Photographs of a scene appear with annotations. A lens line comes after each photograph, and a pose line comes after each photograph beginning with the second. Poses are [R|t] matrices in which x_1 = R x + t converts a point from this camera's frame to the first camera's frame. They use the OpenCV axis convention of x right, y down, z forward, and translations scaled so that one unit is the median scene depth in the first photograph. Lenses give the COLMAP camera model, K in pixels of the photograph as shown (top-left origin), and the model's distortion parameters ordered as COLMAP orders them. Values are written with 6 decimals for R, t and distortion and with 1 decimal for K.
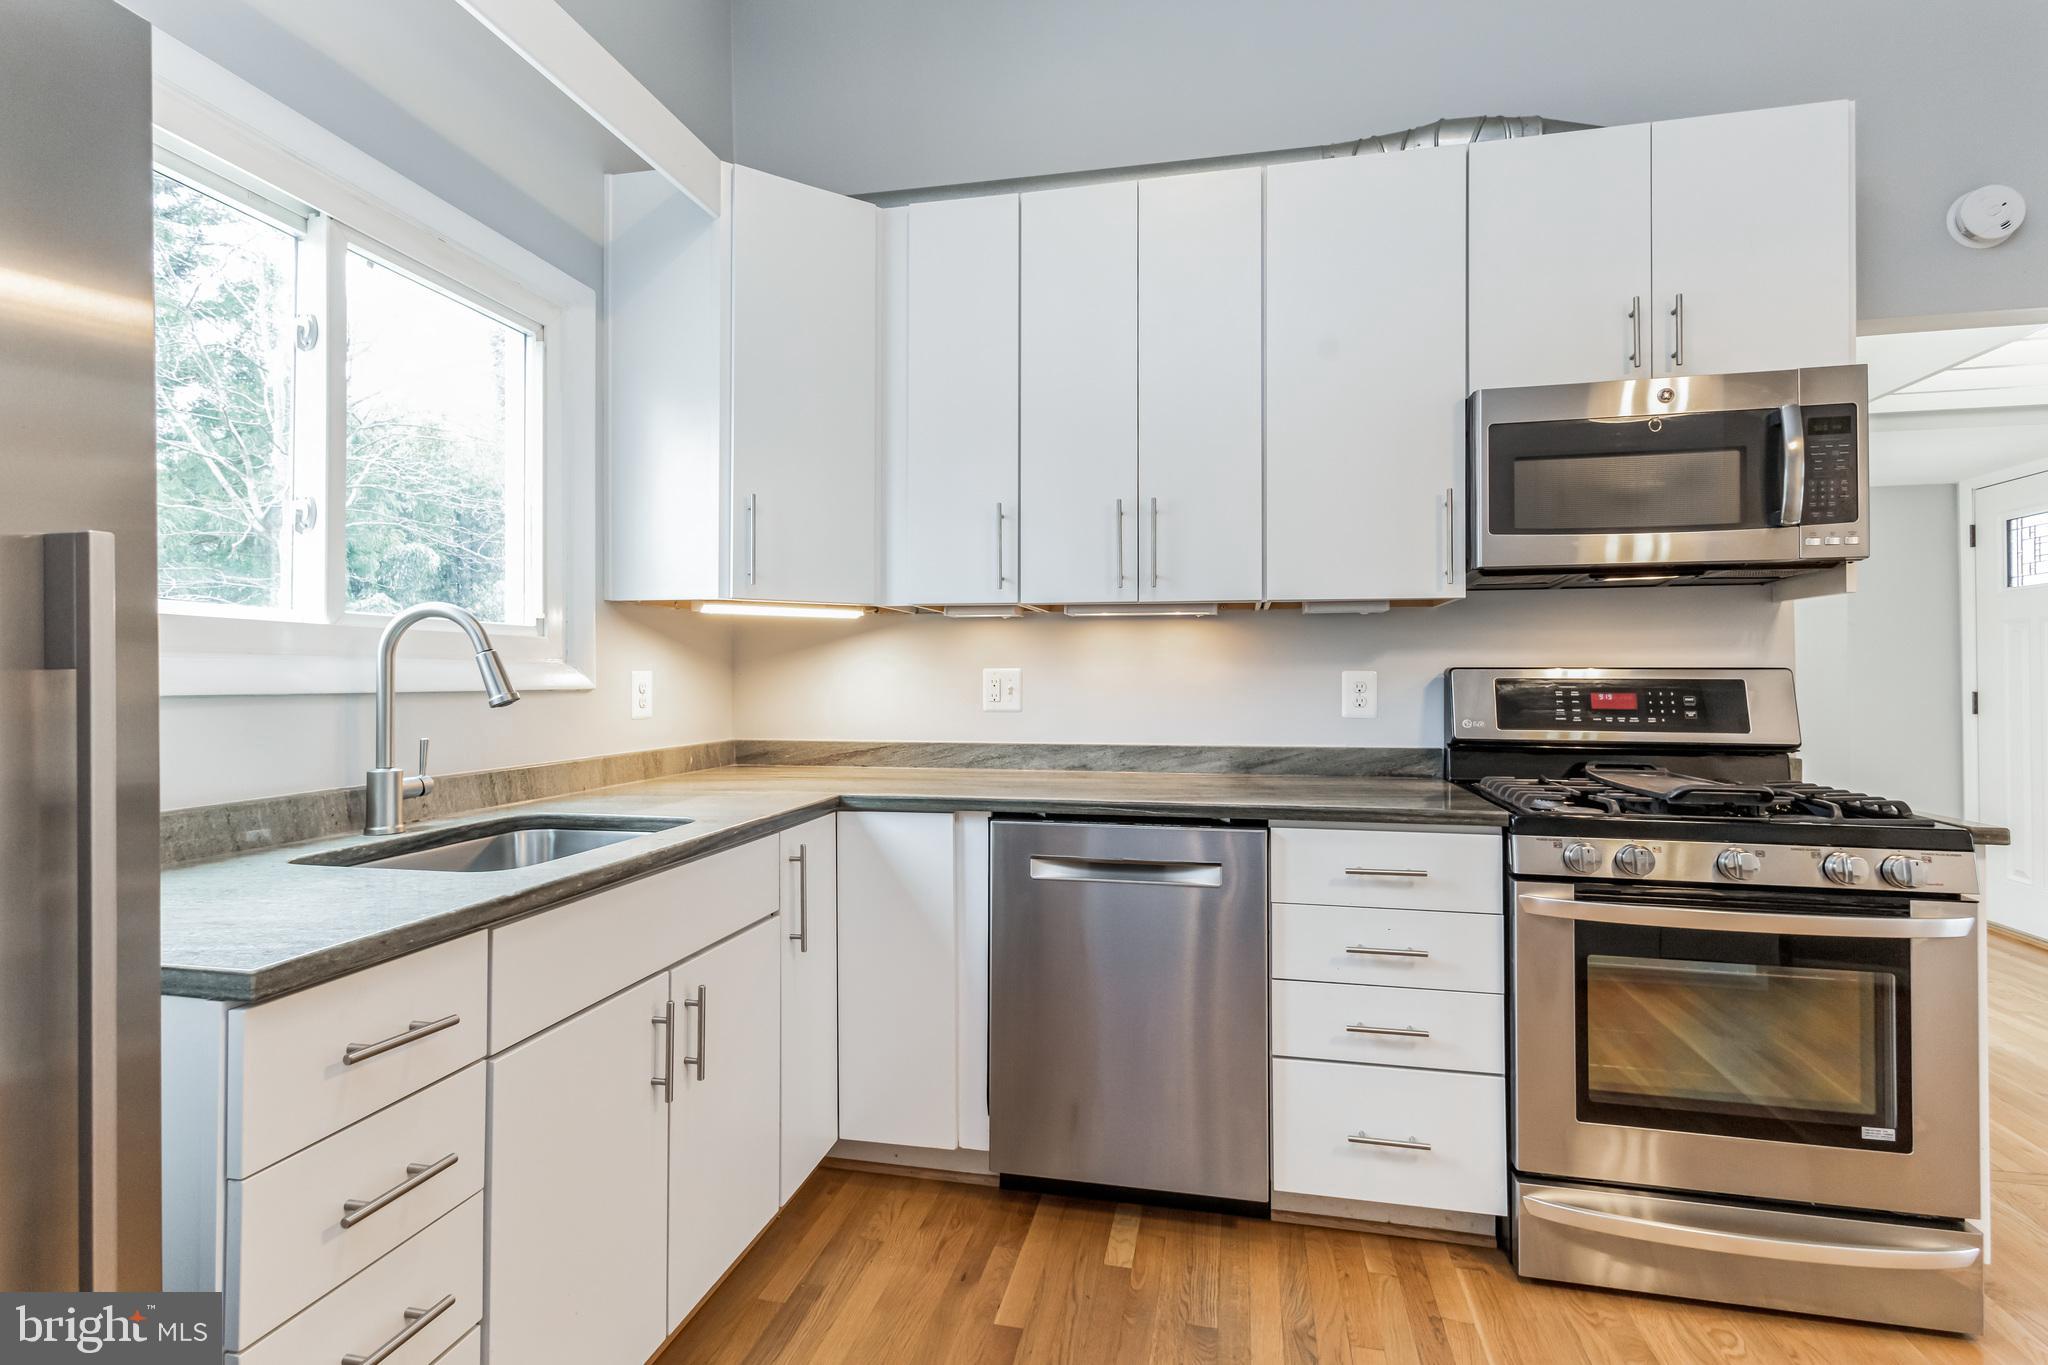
lens RADIAL K [[940.6, 0, 1031.1], [0, 940.6, 676.5], [0, 0, 1]] dist [0.011488, -0.003135]
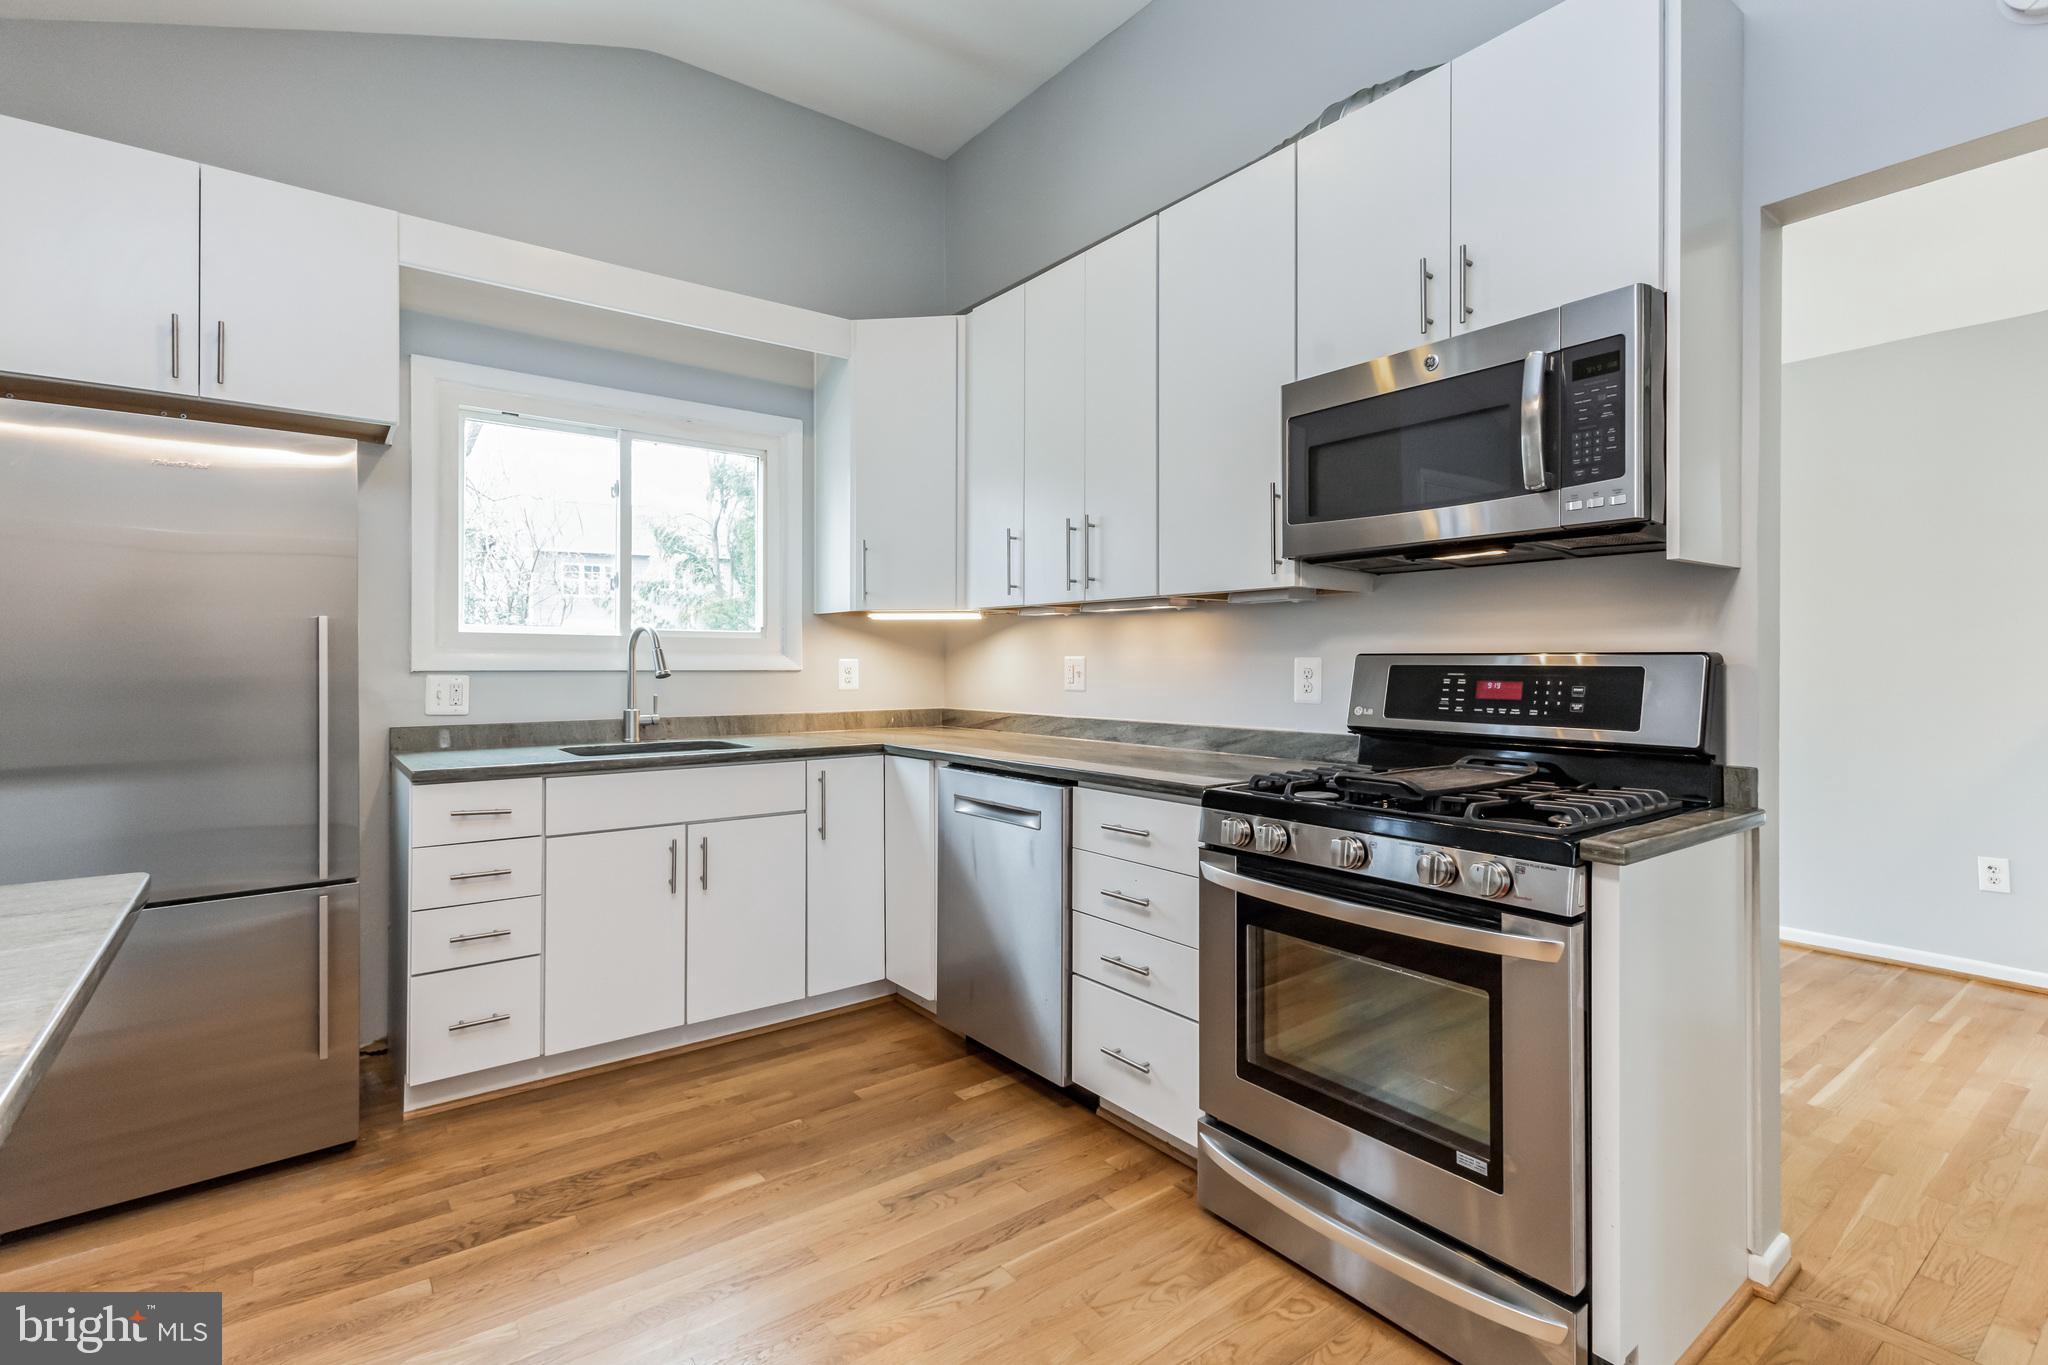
lens RADIAL K [[940.6, 0, 1022.1], [0, 940.6, 674.7], [0, 0, 1]] dist [0.011488, -0.003135]
pose [[0.765881, 0.009008, -0.642920, 0.894154], [-0.000214, 0.999905, 0.013755, -0.001122], [0.642983, -0.010397, 0.765810, 0.021934]]
